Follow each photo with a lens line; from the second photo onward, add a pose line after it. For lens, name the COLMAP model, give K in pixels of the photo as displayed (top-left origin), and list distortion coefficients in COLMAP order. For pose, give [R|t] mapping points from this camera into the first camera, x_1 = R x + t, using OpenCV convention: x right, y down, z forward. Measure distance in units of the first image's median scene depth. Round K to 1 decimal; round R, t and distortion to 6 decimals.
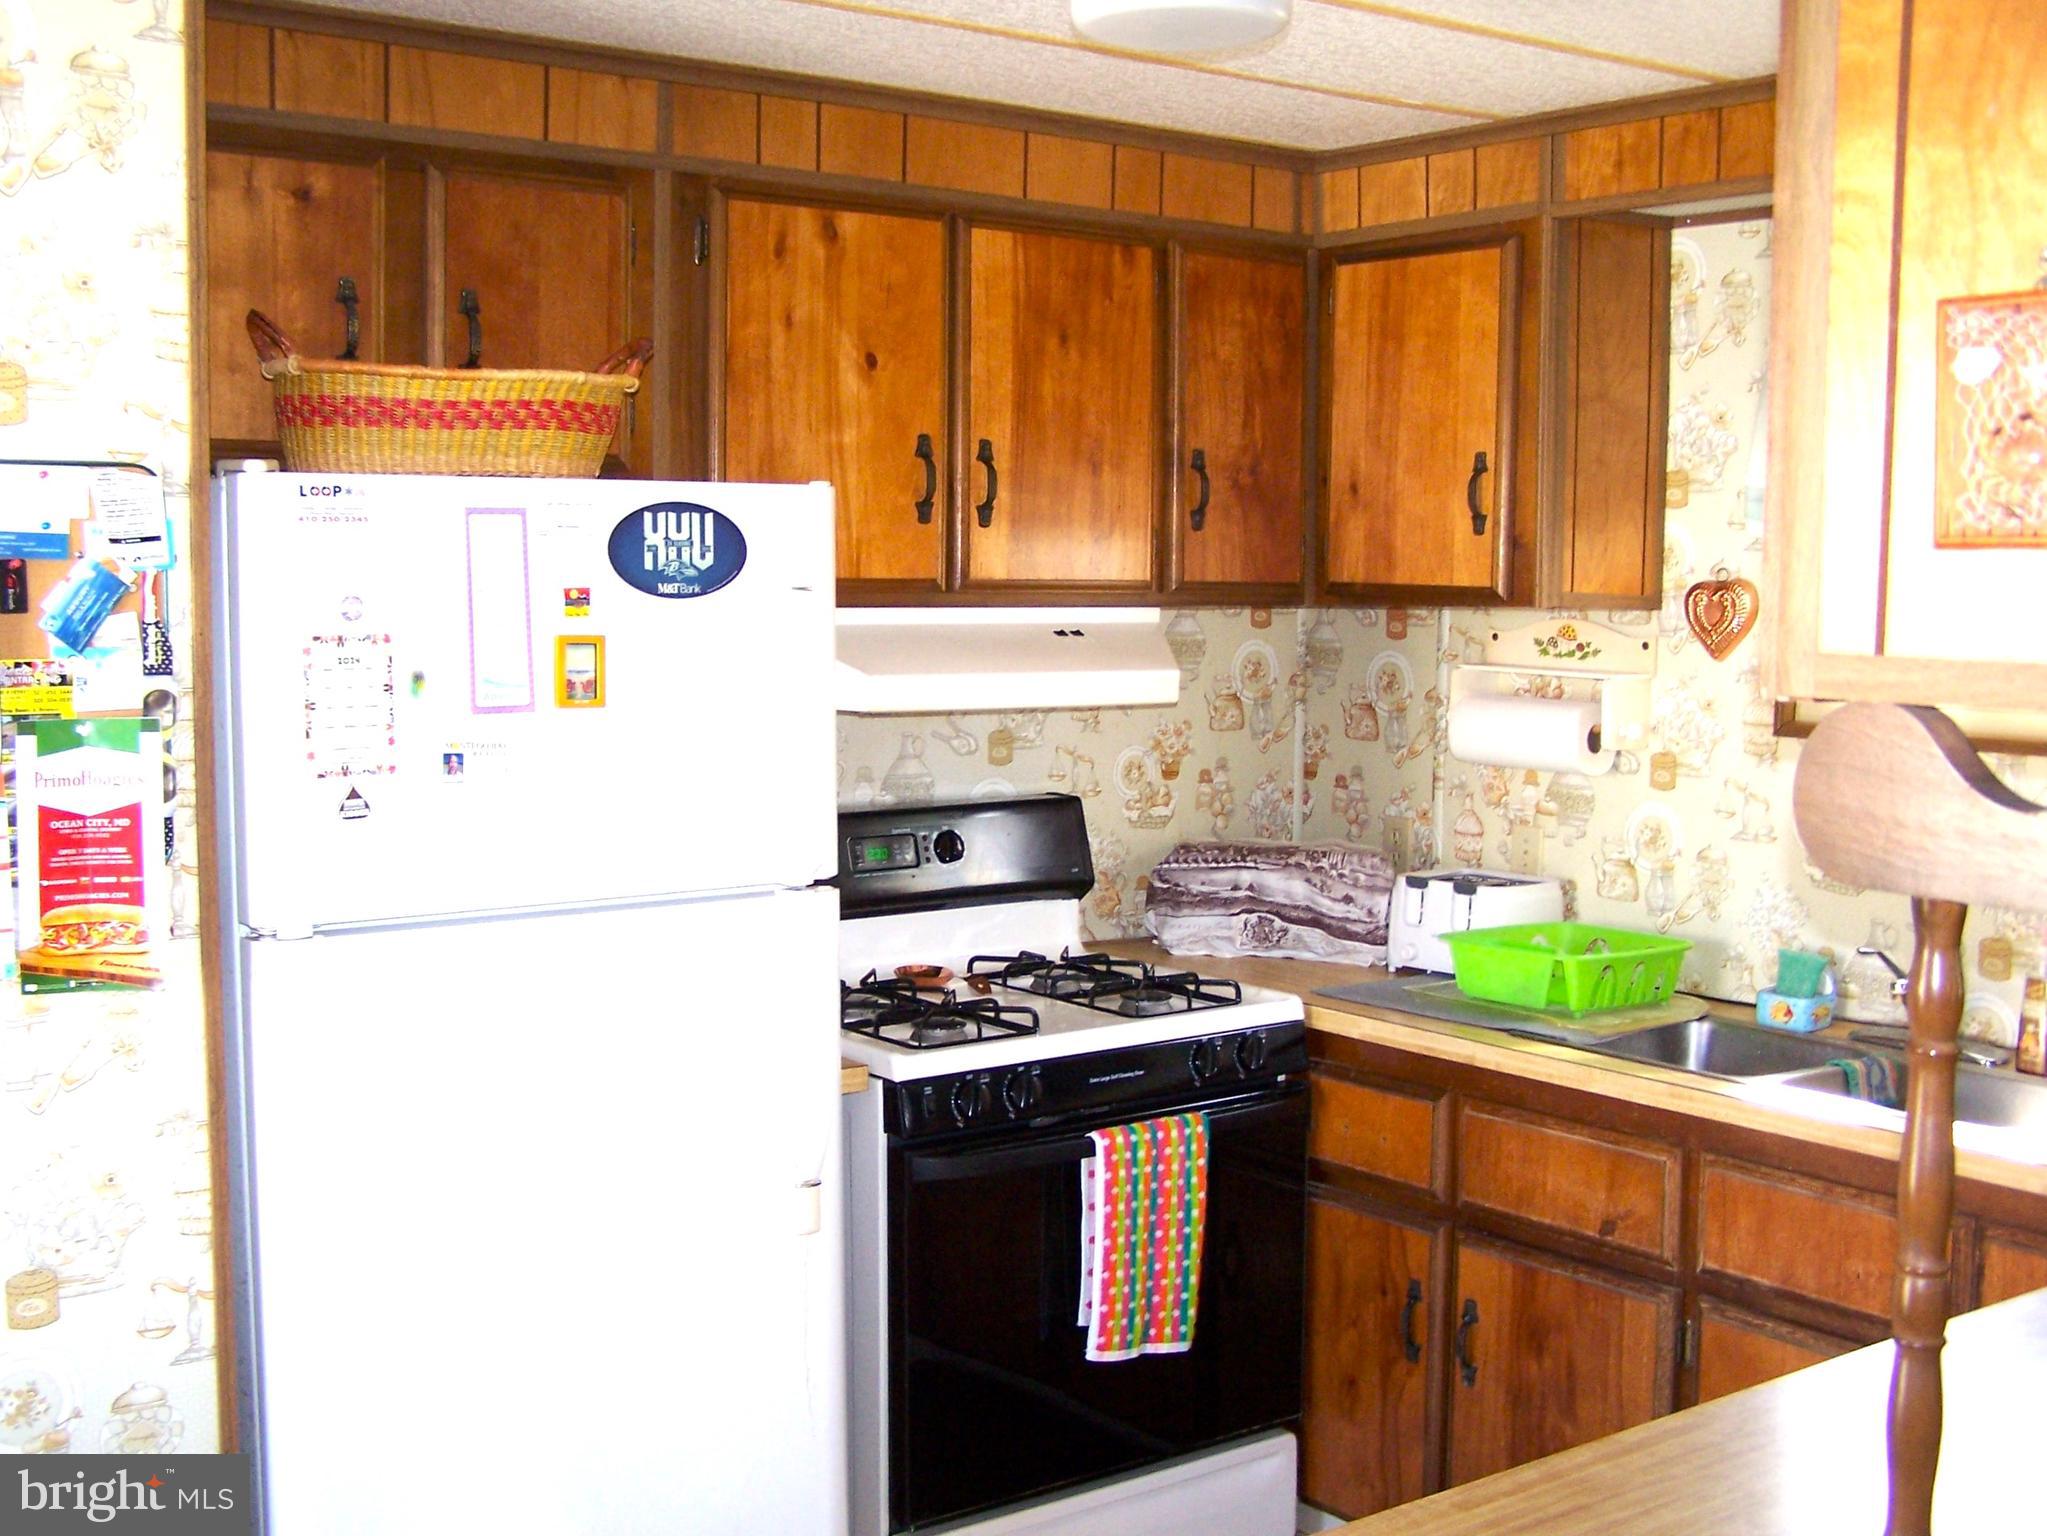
lens RADIAL K [[2385.2, 0, 980.2], [0, 2385.2, 810.9], [0, 0, 1]] dist [-0.198466, 0.346701]
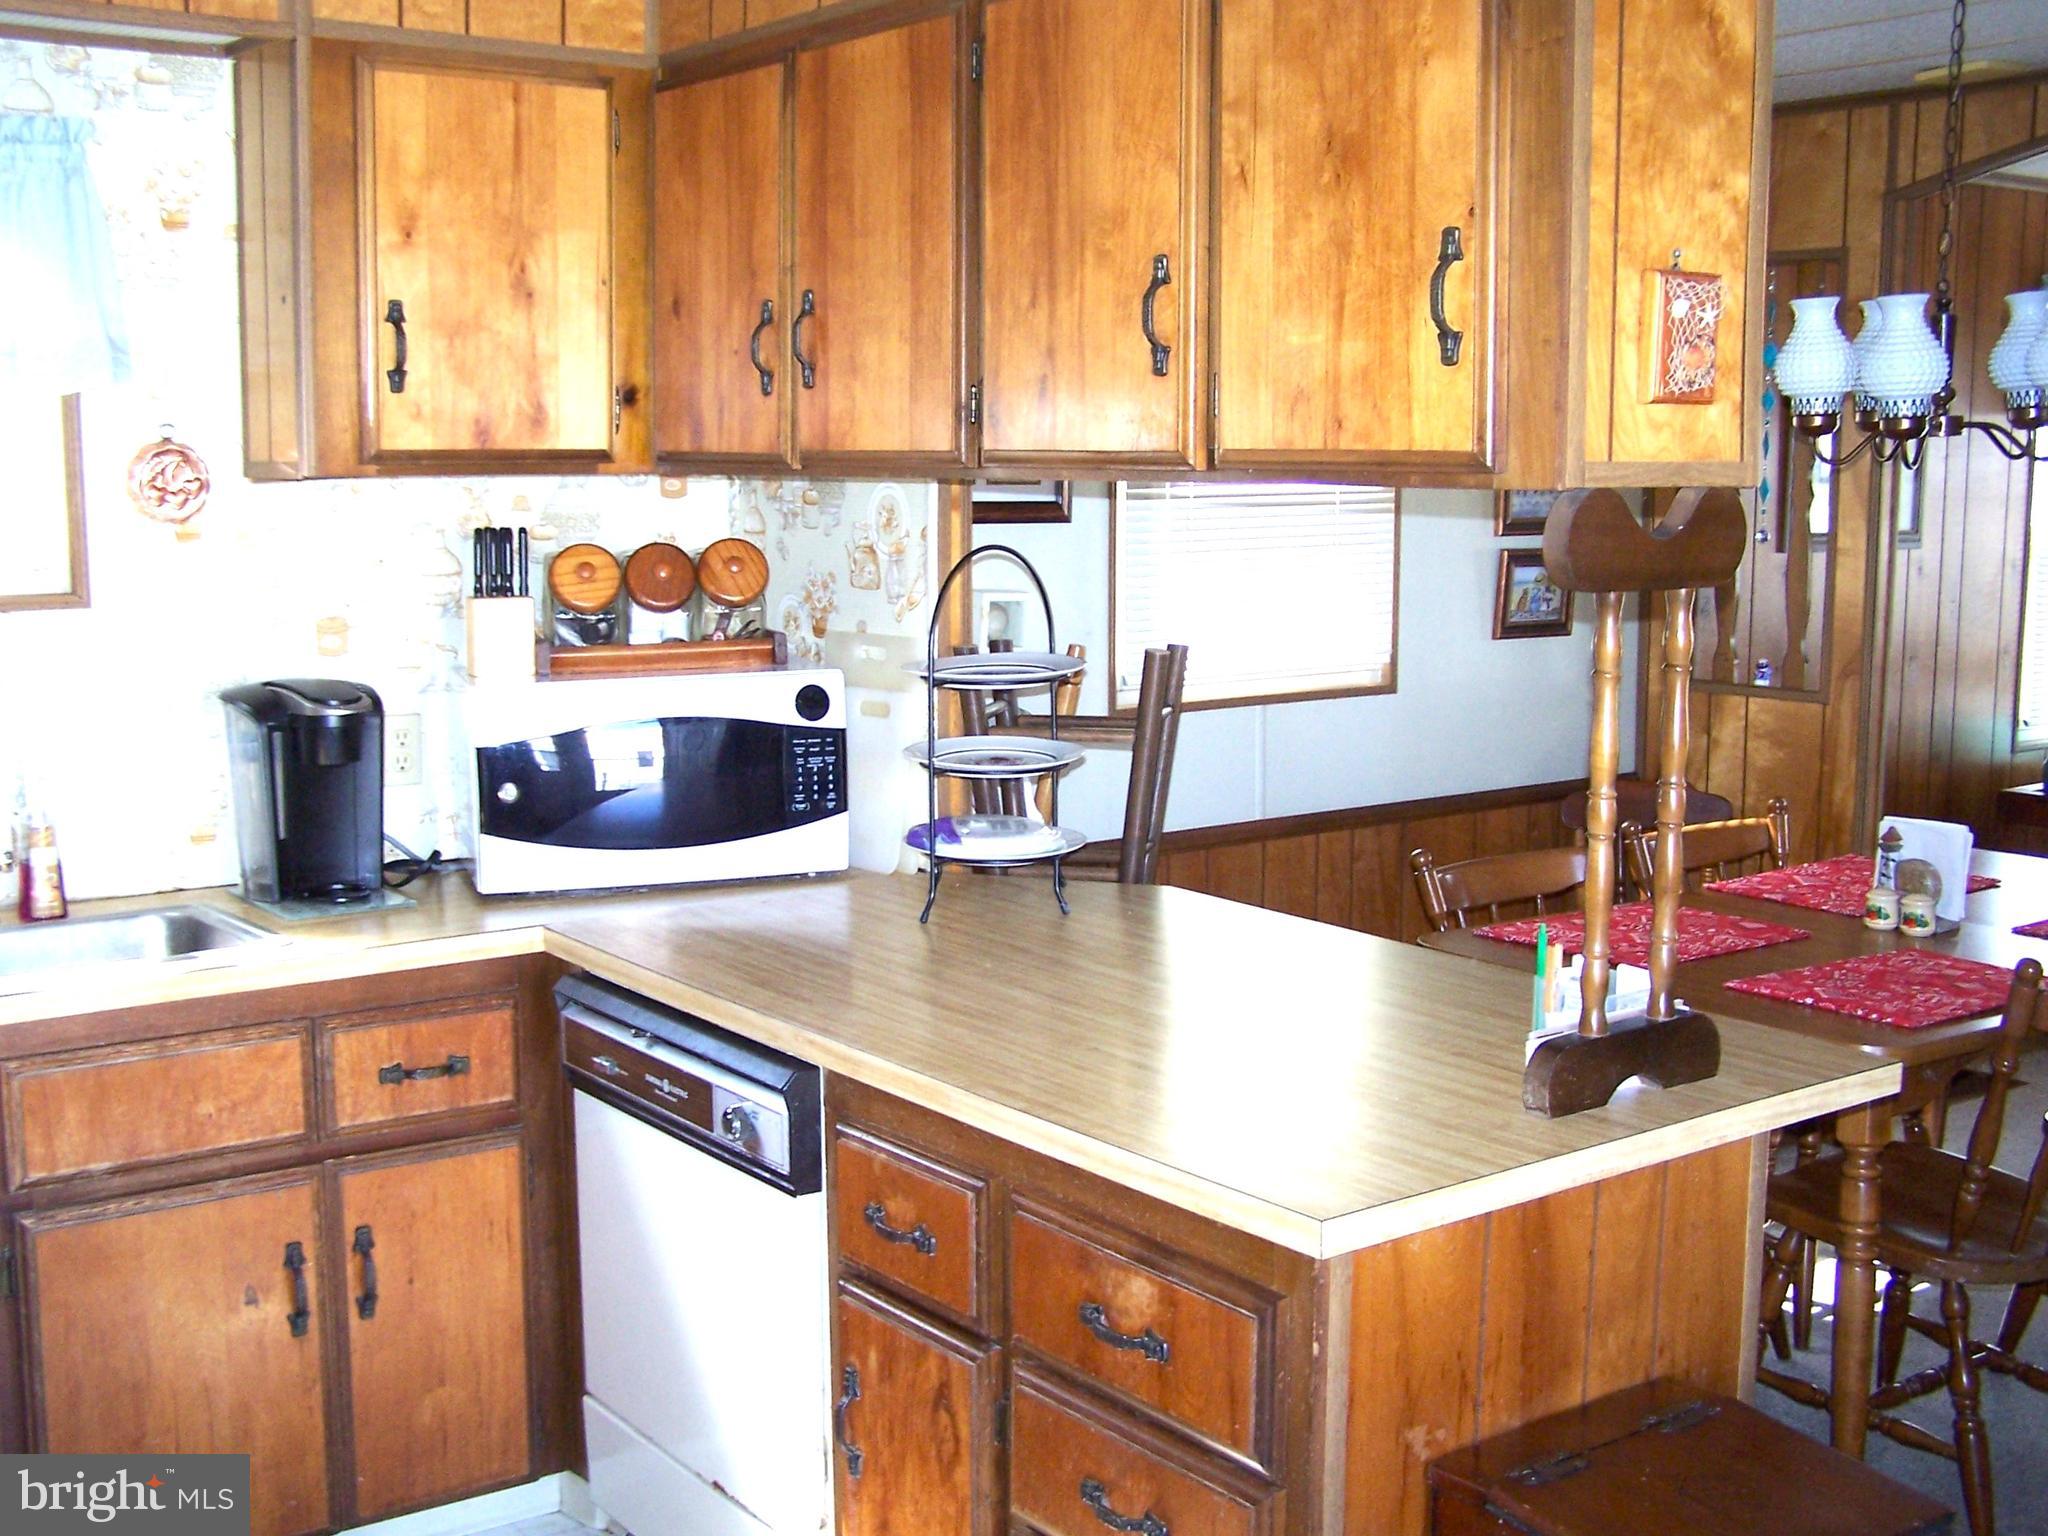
lens RADIAL K [[2386.3, 0, 980.7], [0, 2386.3, 810.9], [0, 0, 1]] dist [-0.198466, 0.346701]
pose [[0.004188, -0.164197, 0.986419, -0.476124], [0.107107, 0.980827, 0.162811, -0.049197], [-0.994239, 0.104971, 0.021695, 0.482875]]
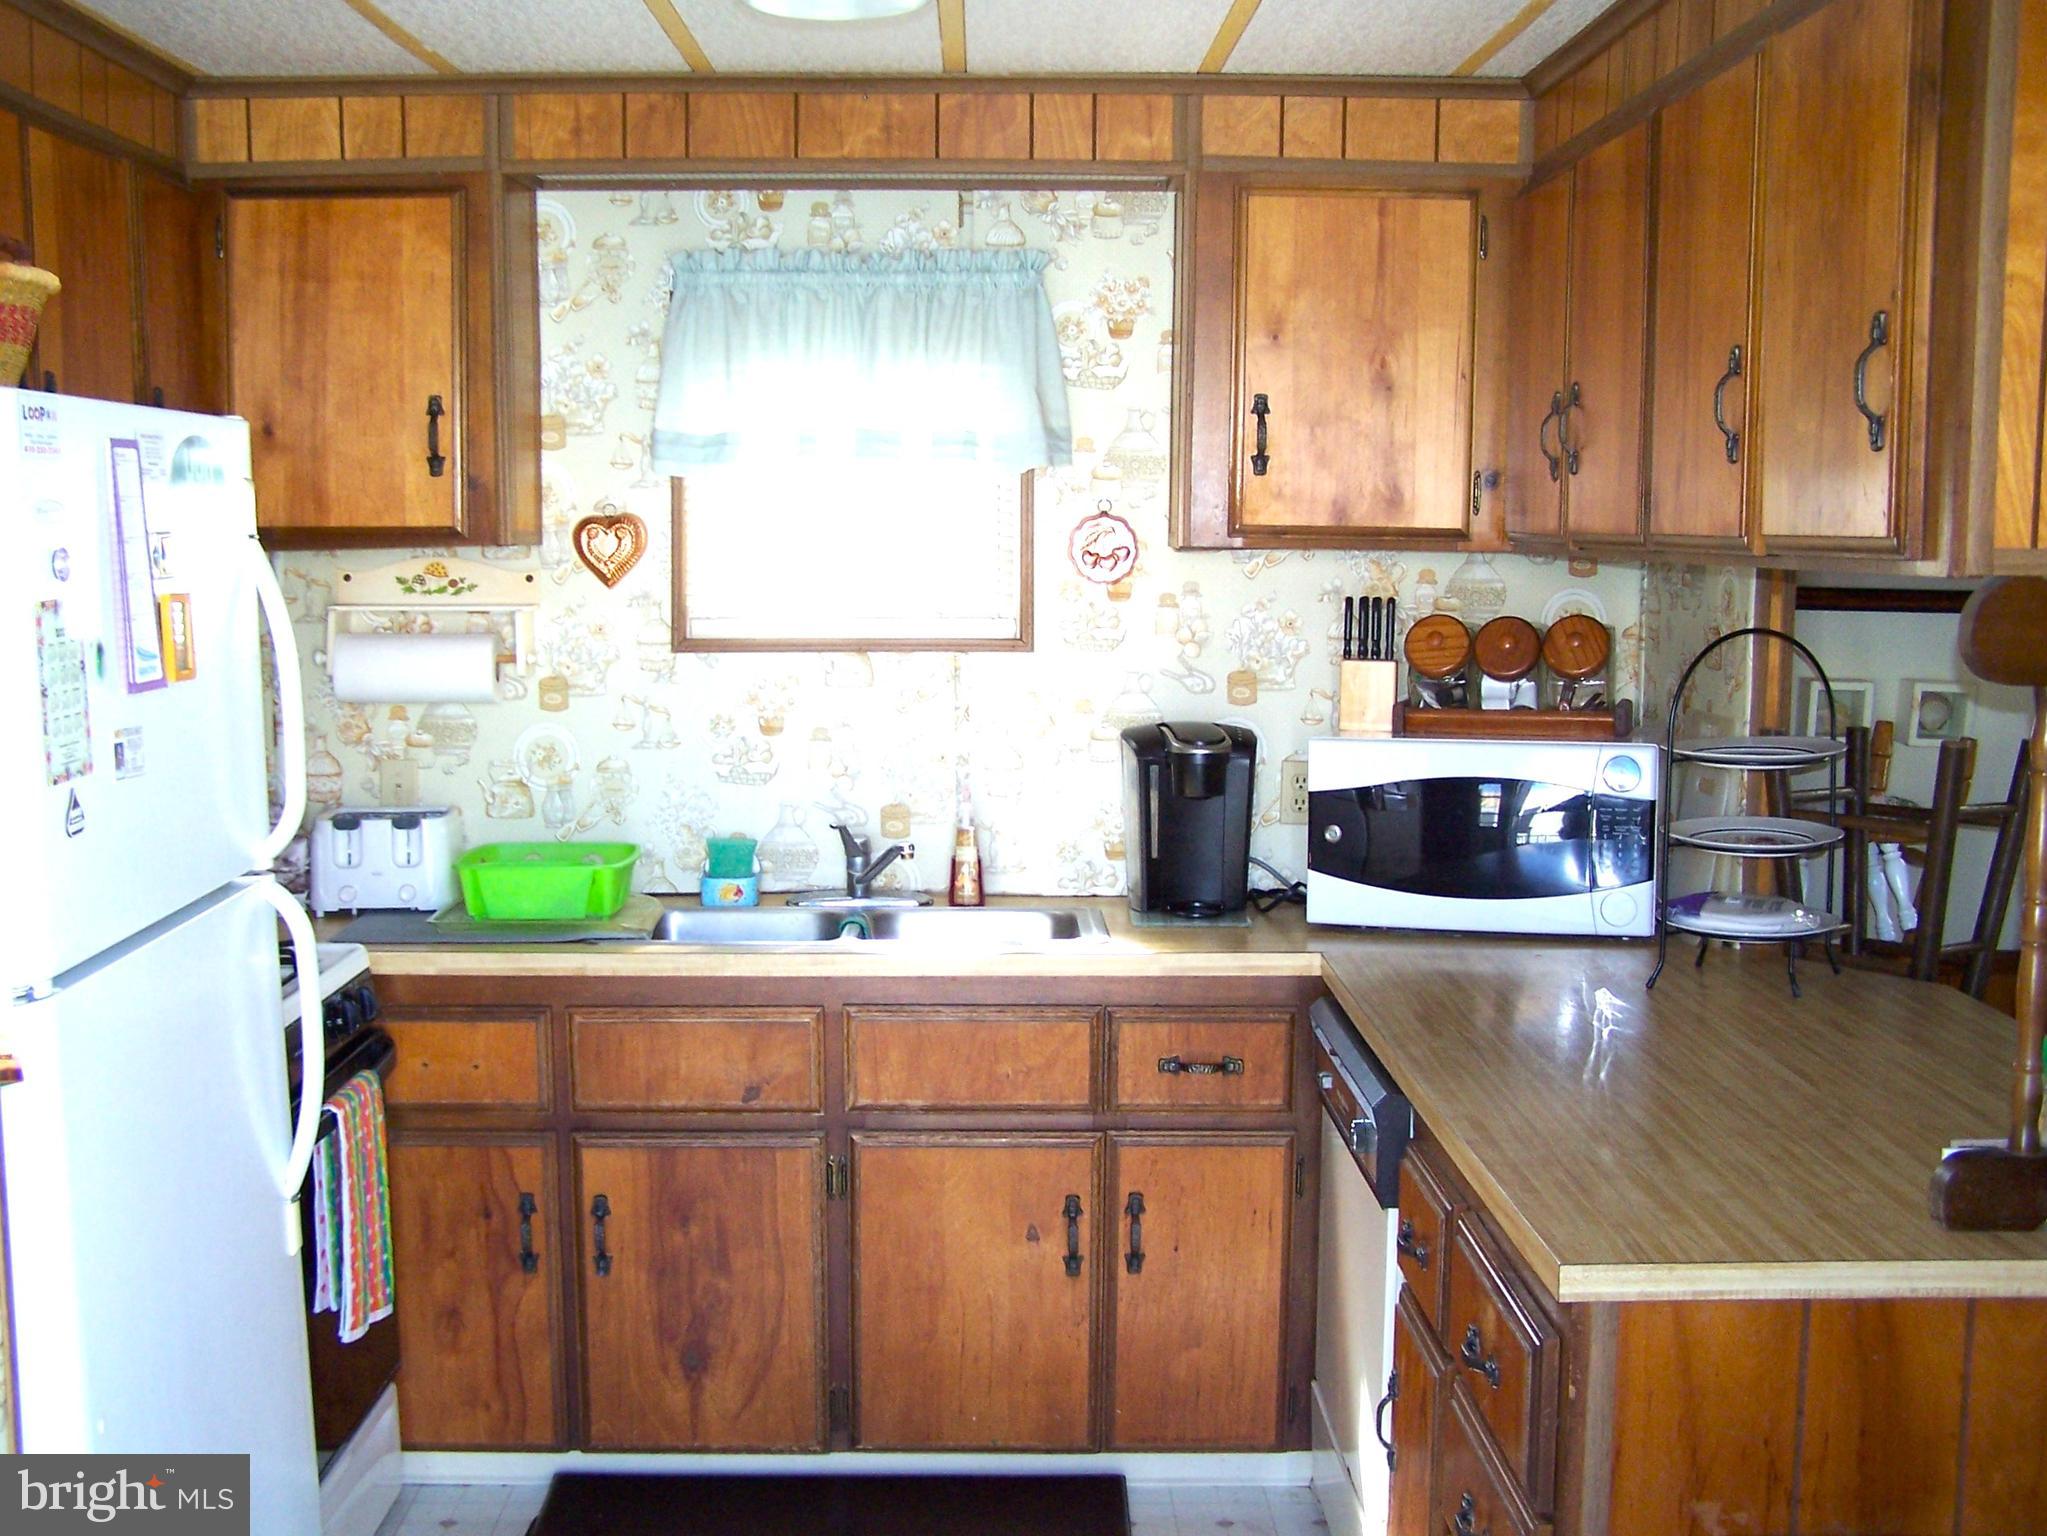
lens RADIAL K [[2385.2, 0, 980.2], [0, 2385.2, 810.9], [0, 0, 1]] dist [-0.198466, 0.346701]
pose [[0.590878, -0.107860, 0.799518, -0.478778], [0.089940, 0.993652, 0.067580, -0.019682], [-0.801732, 0.031977, 0.596828, 0.198907]]
